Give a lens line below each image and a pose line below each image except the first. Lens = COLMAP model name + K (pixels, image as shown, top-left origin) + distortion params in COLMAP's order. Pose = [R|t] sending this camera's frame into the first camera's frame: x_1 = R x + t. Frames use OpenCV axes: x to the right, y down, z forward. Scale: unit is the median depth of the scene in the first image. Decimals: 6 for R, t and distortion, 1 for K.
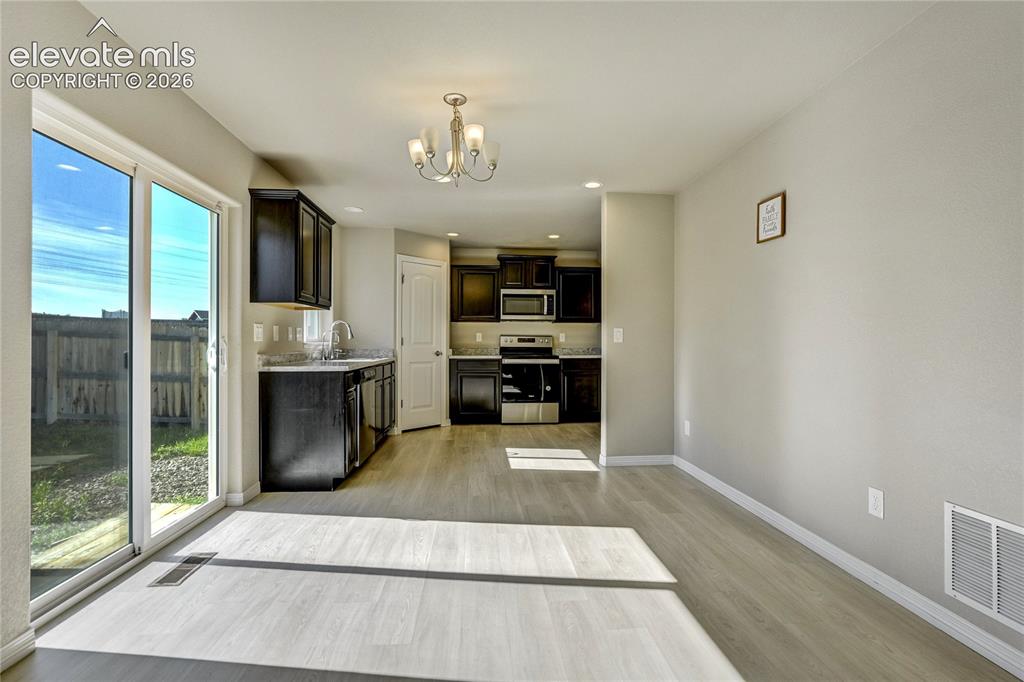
lens RADIAL K [[480.8, 0, 519.9], [0, 480.8, 337.8], [0, 0, 1]] dist [-0.035928, 0.013107]
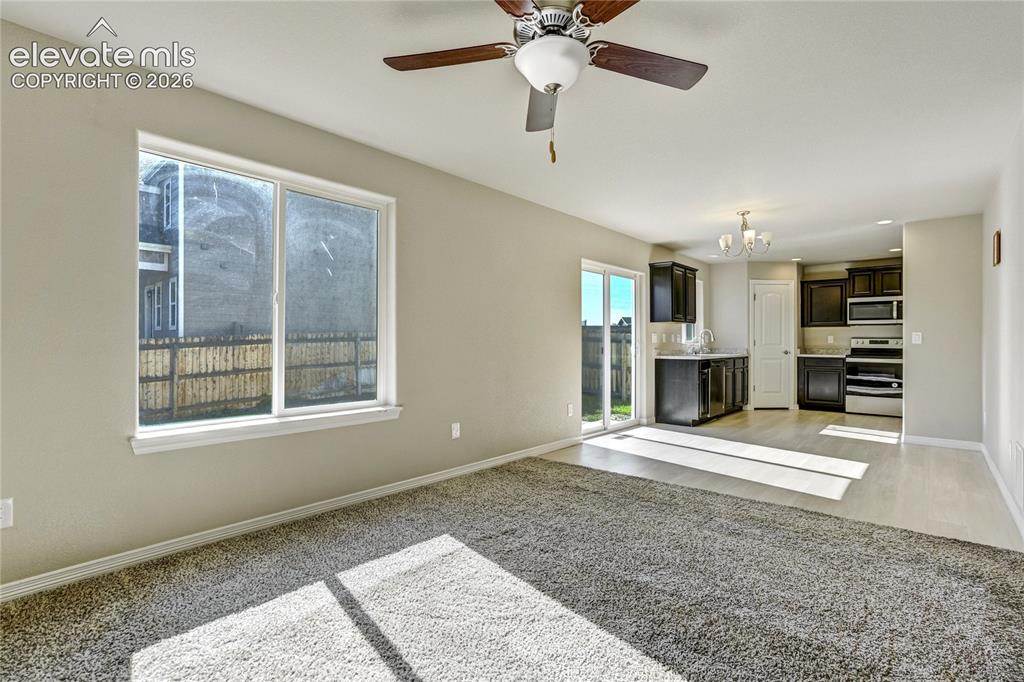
lens RADIAL K [[480.8, 0, 523.8], [0, 480.8, 339.6], [0, 0, 1]] dist [-0.035928, 0.013107]
pose [[0.694922, -0.004226, -0.719073, 0.271314], [0.003192, 0.999991, -0.002793, -0.000064], [0.719078, -0.000354, 0.694929, -0.412236]]
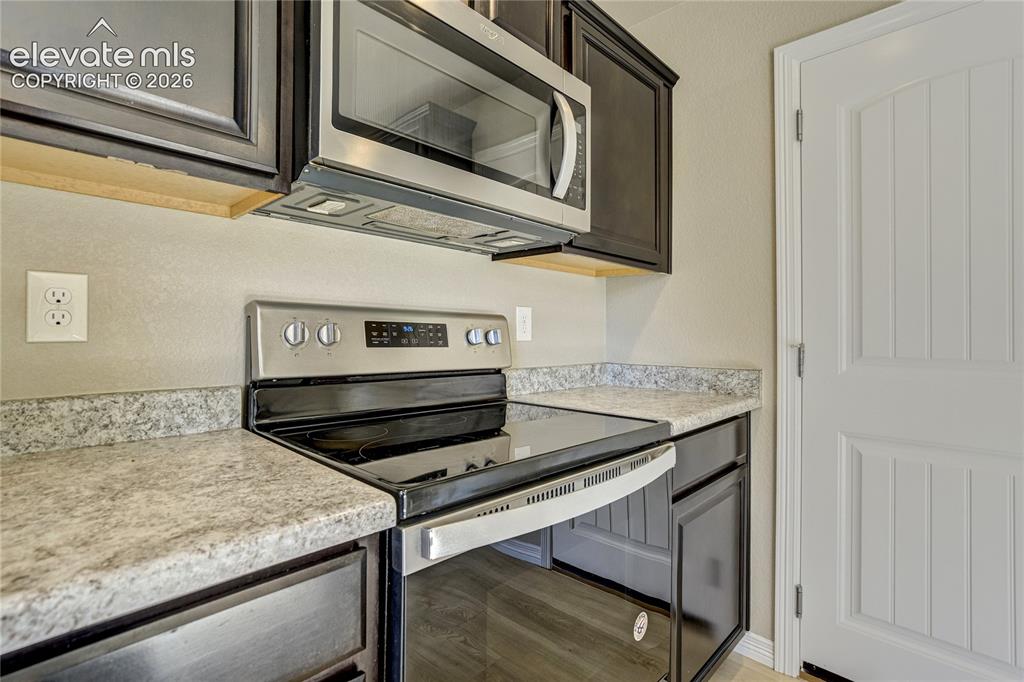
lens RADIAL K [[480.8, 0, 513.9], [0, 480.8, 328.5], [0, 0, 1]] dist [-0.035928, 0.013107]
pose [[0.757923, 0.014737, 0.652177, -0.089413], [-0.011058, 0.999891, -0.009744, 0.004755], [-0.652250, 0.000174, 0.758004, 0.987139]]
